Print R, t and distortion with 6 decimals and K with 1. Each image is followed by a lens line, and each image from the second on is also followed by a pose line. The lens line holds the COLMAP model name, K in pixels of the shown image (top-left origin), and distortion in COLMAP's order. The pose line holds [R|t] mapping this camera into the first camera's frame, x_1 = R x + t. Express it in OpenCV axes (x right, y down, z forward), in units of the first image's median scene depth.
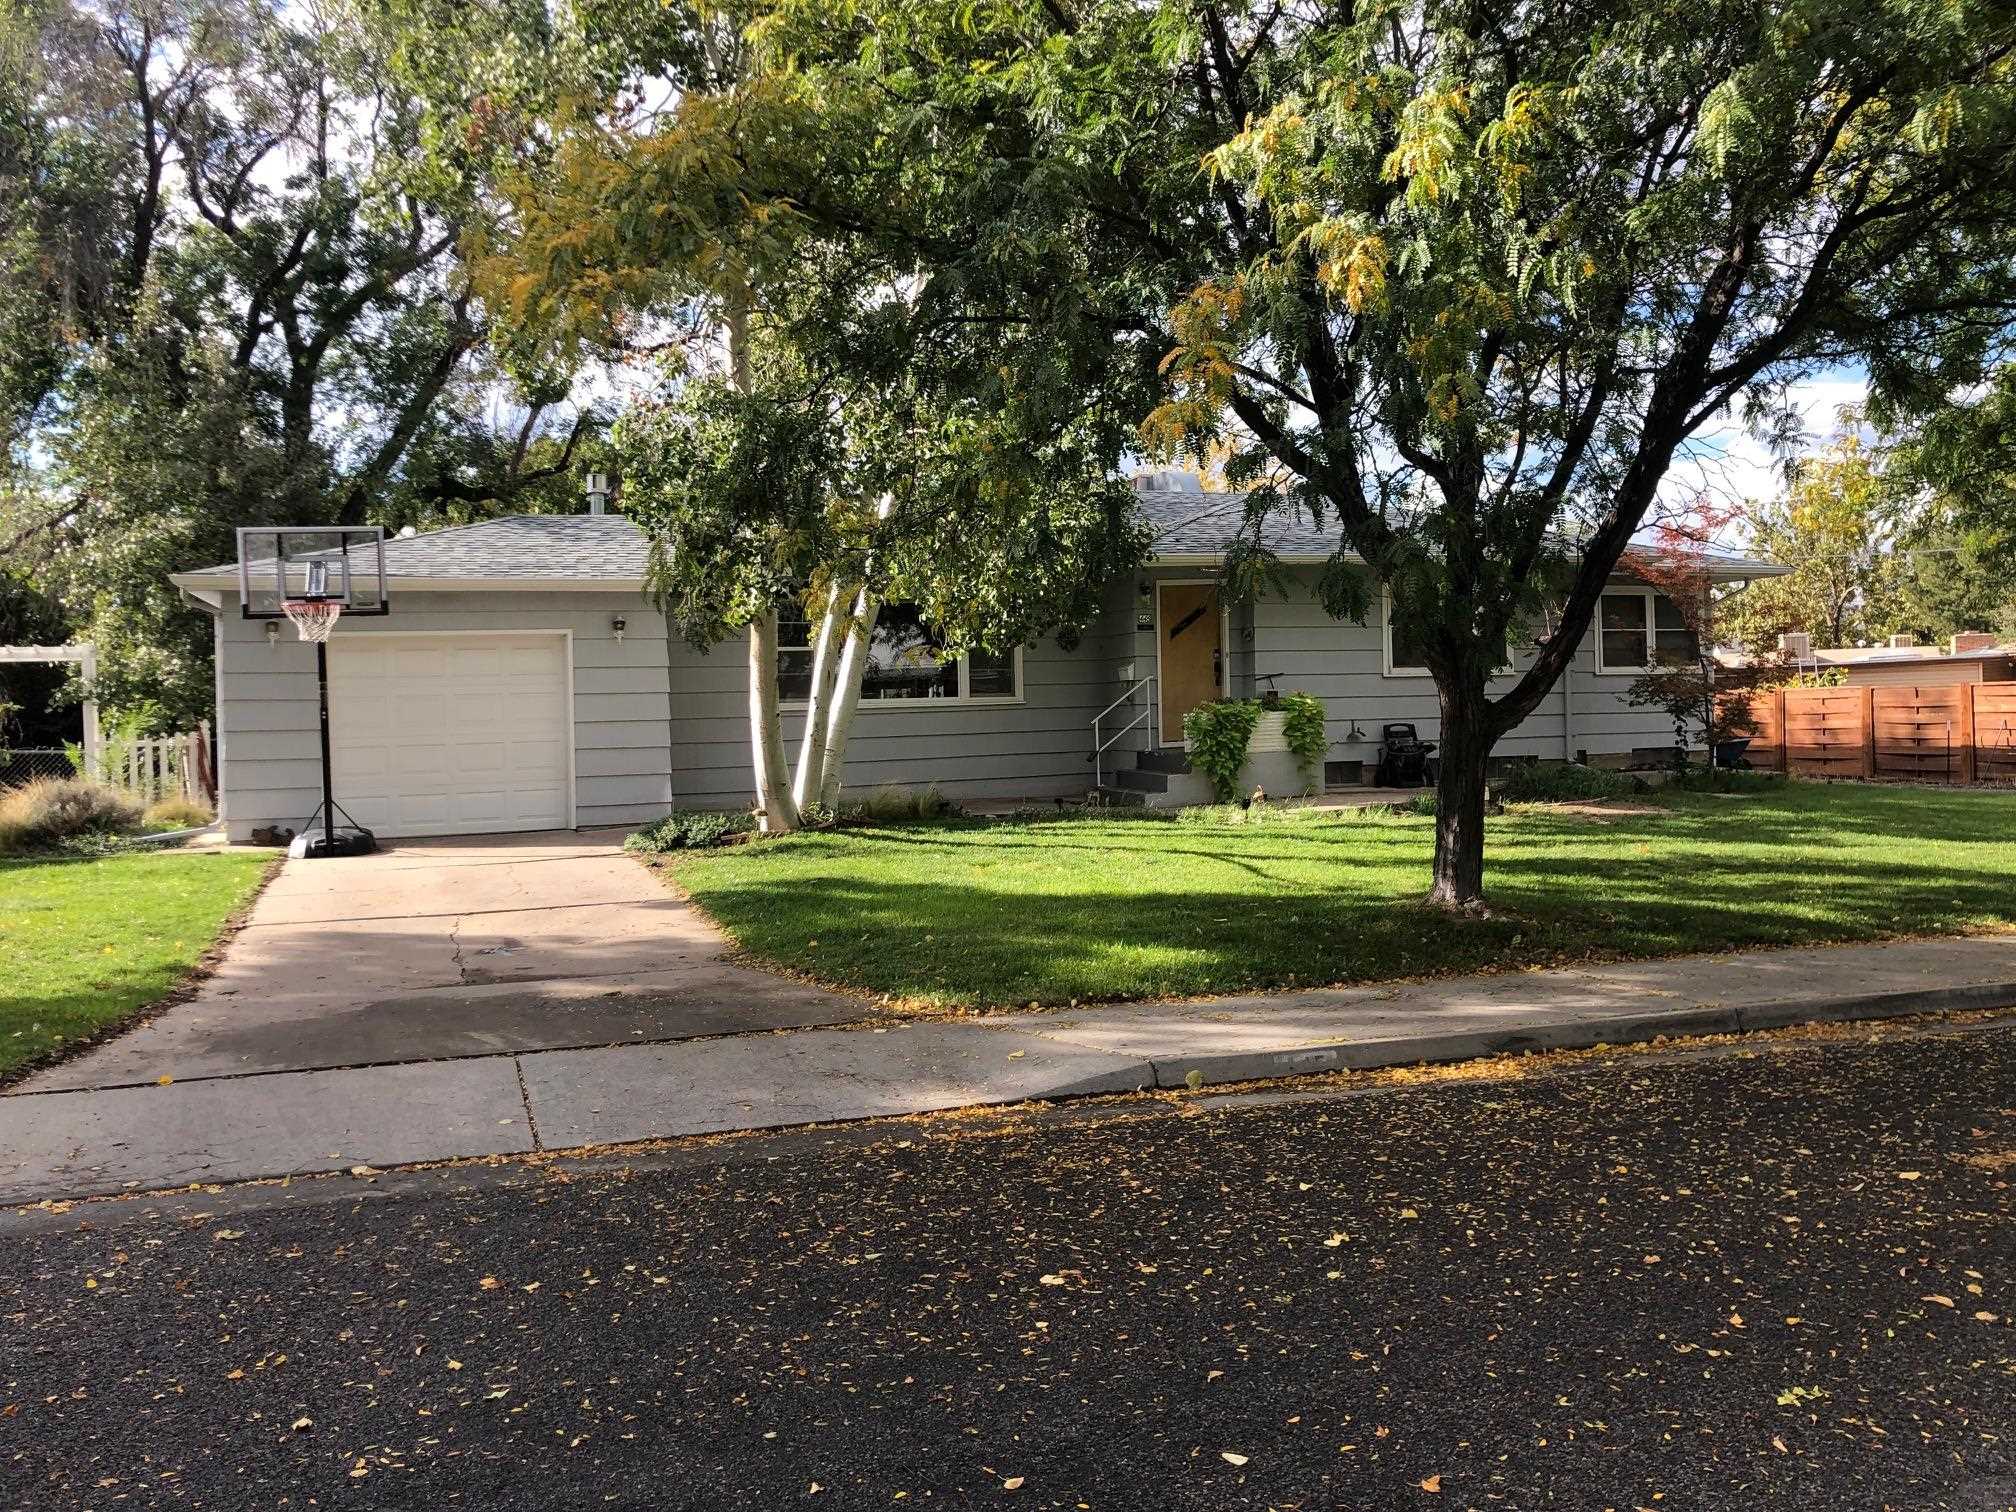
lens RADIAL K [[1666.8, 0, 1014.3], [0, 1666.8, 734.6], [0, 0, 1]] dist [0.040177, -0.018467]
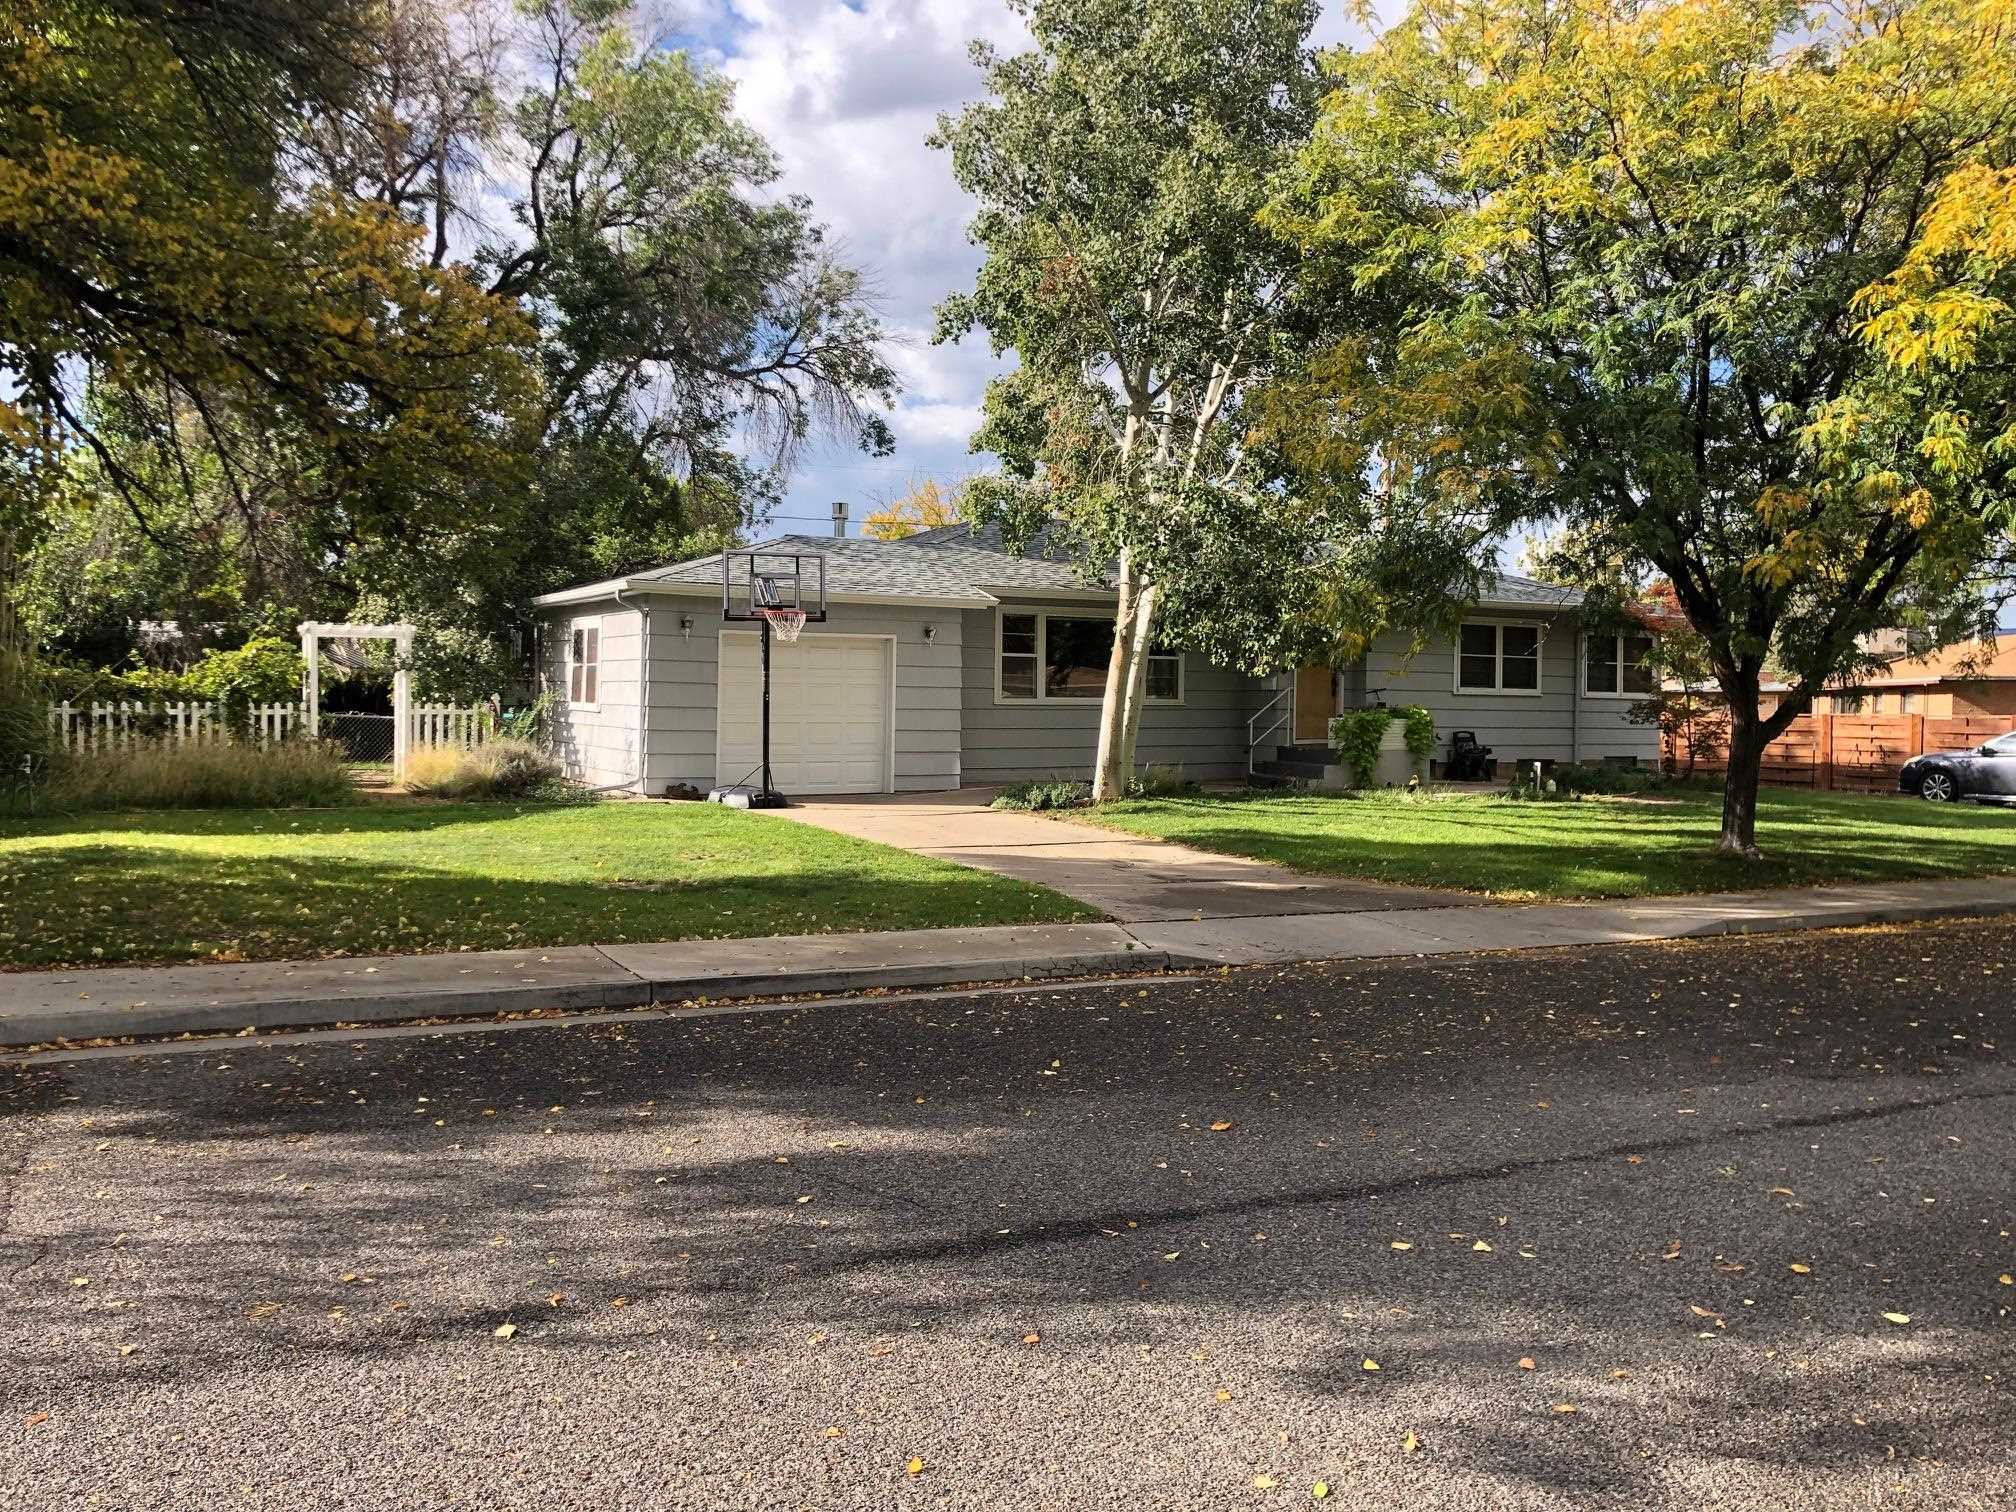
lens RADIAL K [[1666.8, 0, 1014.3], [0, 1666.8, 734.6], [0, 0, 1]] dist [0.040177, -0.018467]
pose [[0.987539, 0.033601, 0.153747, -0.349123], [-0.034144, 0.999417, 0.000896, 0.007614], [-0.153627, -0.006135, 0.988110, -0.241623]]
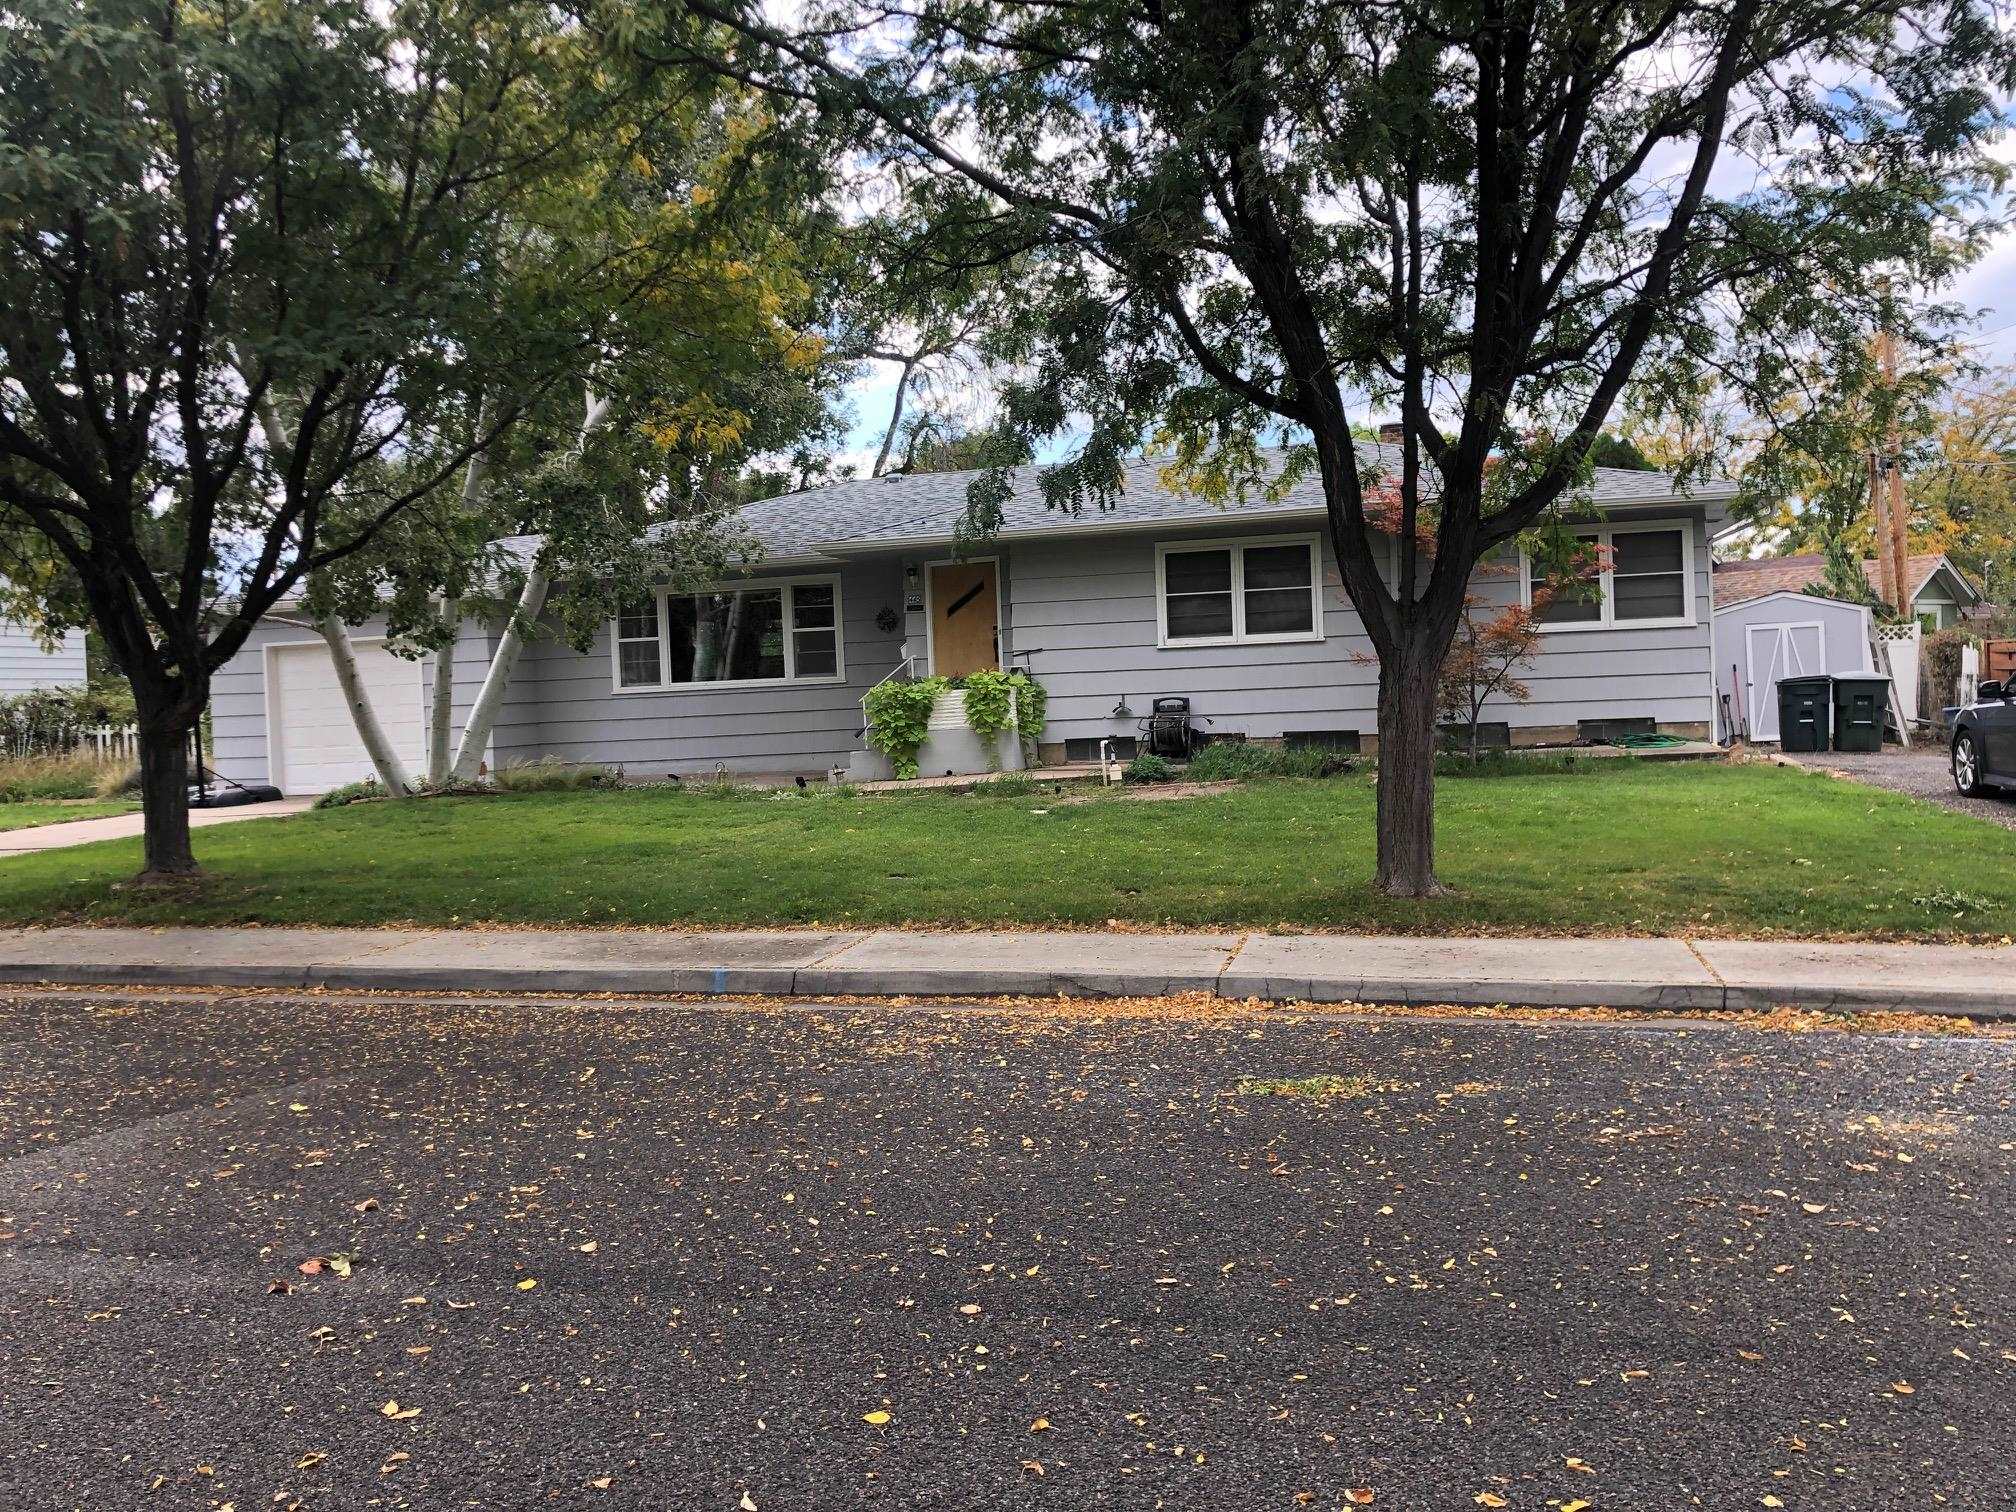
lens RADIAL K [[1666.8, 0, 1014.3], [0, 1666.8, 734.6], [0, 0, 1]] dist [0.040177, -0.018467]
pose [[0.836052, 0.003318, -0.548640, 0.760958], [0.012647, 0.999599, 0.025318, -0.012306], [0.548504, -0.028106, 0.835675, 0.198592]]
